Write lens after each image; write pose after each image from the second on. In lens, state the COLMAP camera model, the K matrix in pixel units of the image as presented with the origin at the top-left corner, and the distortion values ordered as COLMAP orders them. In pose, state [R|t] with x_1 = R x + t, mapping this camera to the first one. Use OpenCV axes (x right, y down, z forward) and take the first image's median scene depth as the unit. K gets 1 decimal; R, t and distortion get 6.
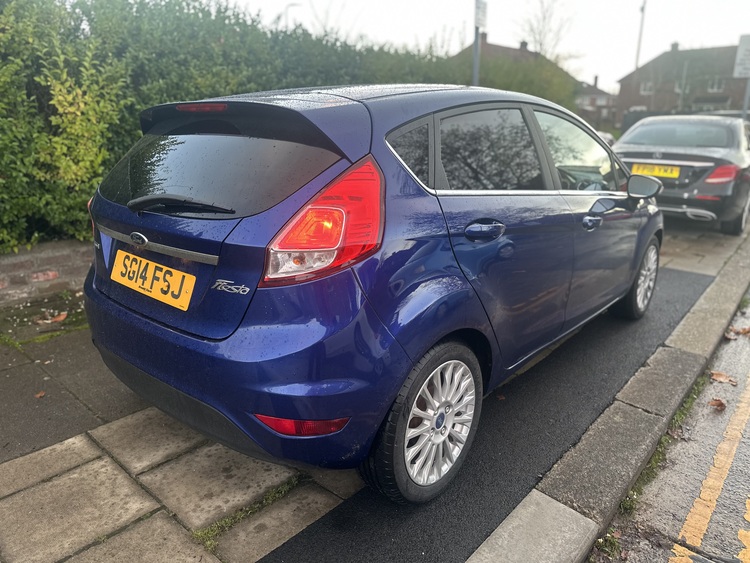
lens RADIAL K [[531.1, 0, 377.1], [0, 531.1, 288.7], [0, 0, 1]] dist [0.000700, -0.002588]
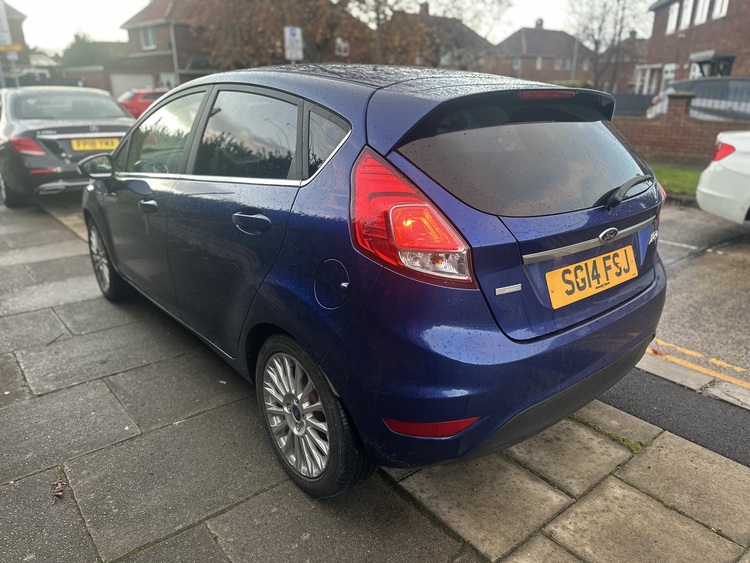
lens RADIAL K [[536.4, 0, 366.8], [0, 536.4, 279.8], [0, 0, 1]] dist [-0.008551, 0.002856]
pose [[0.177094, -0.327291, 0.928180, -1.270591], [0.289272, 0.918741, 0.268770, -0.356346], [-0.940723, 0.220899, 0.257379, 1.023872]]
